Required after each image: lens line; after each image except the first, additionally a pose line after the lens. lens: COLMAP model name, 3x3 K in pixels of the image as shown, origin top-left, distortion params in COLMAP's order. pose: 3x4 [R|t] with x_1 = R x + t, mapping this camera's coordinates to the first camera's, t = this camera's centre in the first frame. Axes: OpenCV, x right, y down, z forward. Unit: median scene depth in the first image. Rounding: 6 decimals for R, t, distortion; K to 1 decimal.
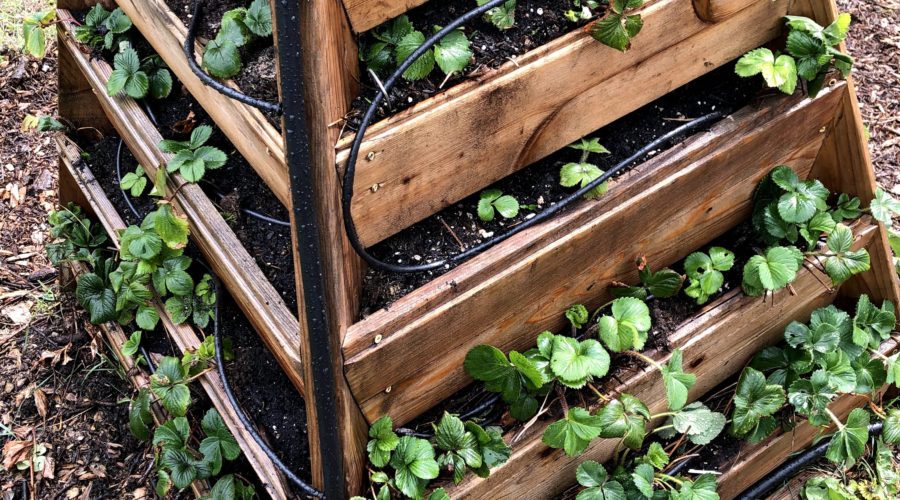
lens RADIAL K [[976.8, 0, 435.2], [0, 976.8, 247.5], [0, 0, 1]] dist [0.130767, -0.397904]
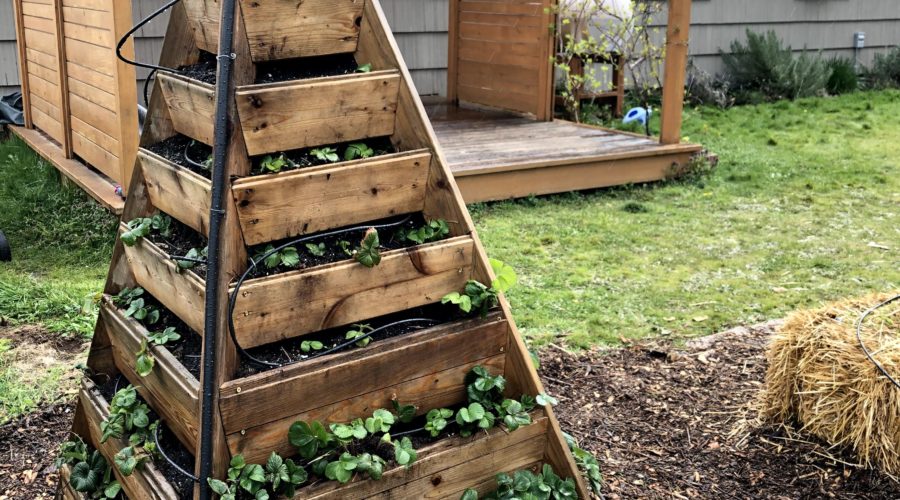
lens RADIAL K [[976.8, 0, 435.2], [0, 976.8, 247.5], [0, 0, 1]] dist [0.130767, -0.397904]
pose [[0.998907, 0.045641, -0.010088, 0.326779], [-0.043993, 0.845047, -0.532879, 0.843819], [-0.015796, 0.532740, 0.846132, -0.798098]]
